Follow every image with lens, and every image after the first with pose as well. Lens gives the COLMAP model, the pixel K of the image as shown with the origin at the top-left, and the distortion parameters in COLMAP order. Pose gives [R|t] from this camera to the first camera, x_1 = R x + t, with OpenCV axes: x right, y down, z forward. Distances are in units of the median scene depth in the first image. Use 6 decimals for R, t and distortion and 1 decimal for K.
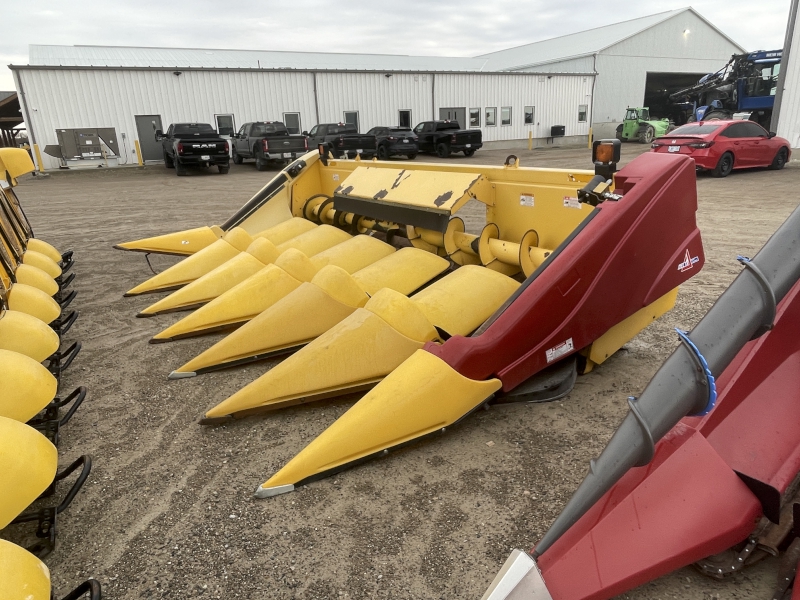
lens RADIAL K [[502.4, 0, 400.0], [0, 502.4, 300.0], [0, 0, 1]] dist [0.004334, 0.000303]
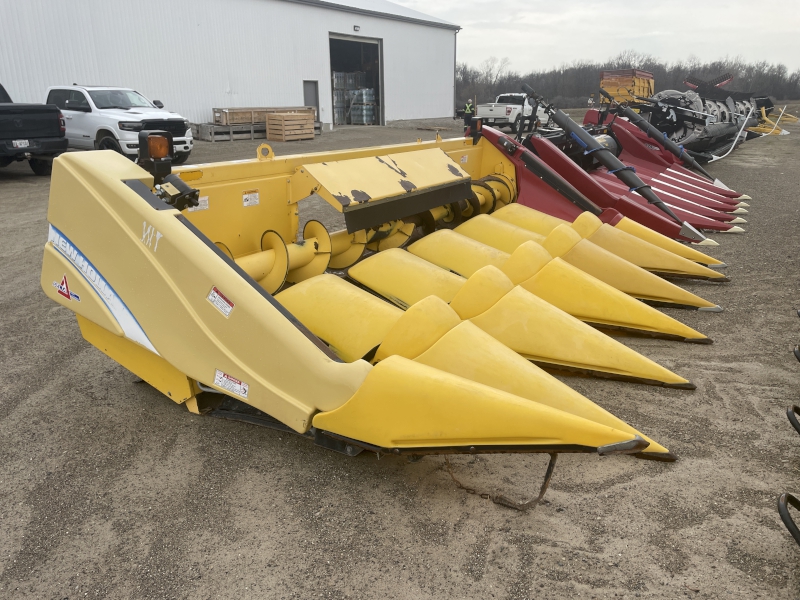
lens RADIAL K [[631.3, 0, 400.2], [0, 631.3, 274.9], [0, 0, 1]] dist [0.115308, -0.144032]
pose [[-0.429167, -0.181829, 0.884734, -0.984208], [0.317805, 0.886492, 0.336352, -0.437206], [-0.845468, 0.425524, -0.322667, 1.425226]]
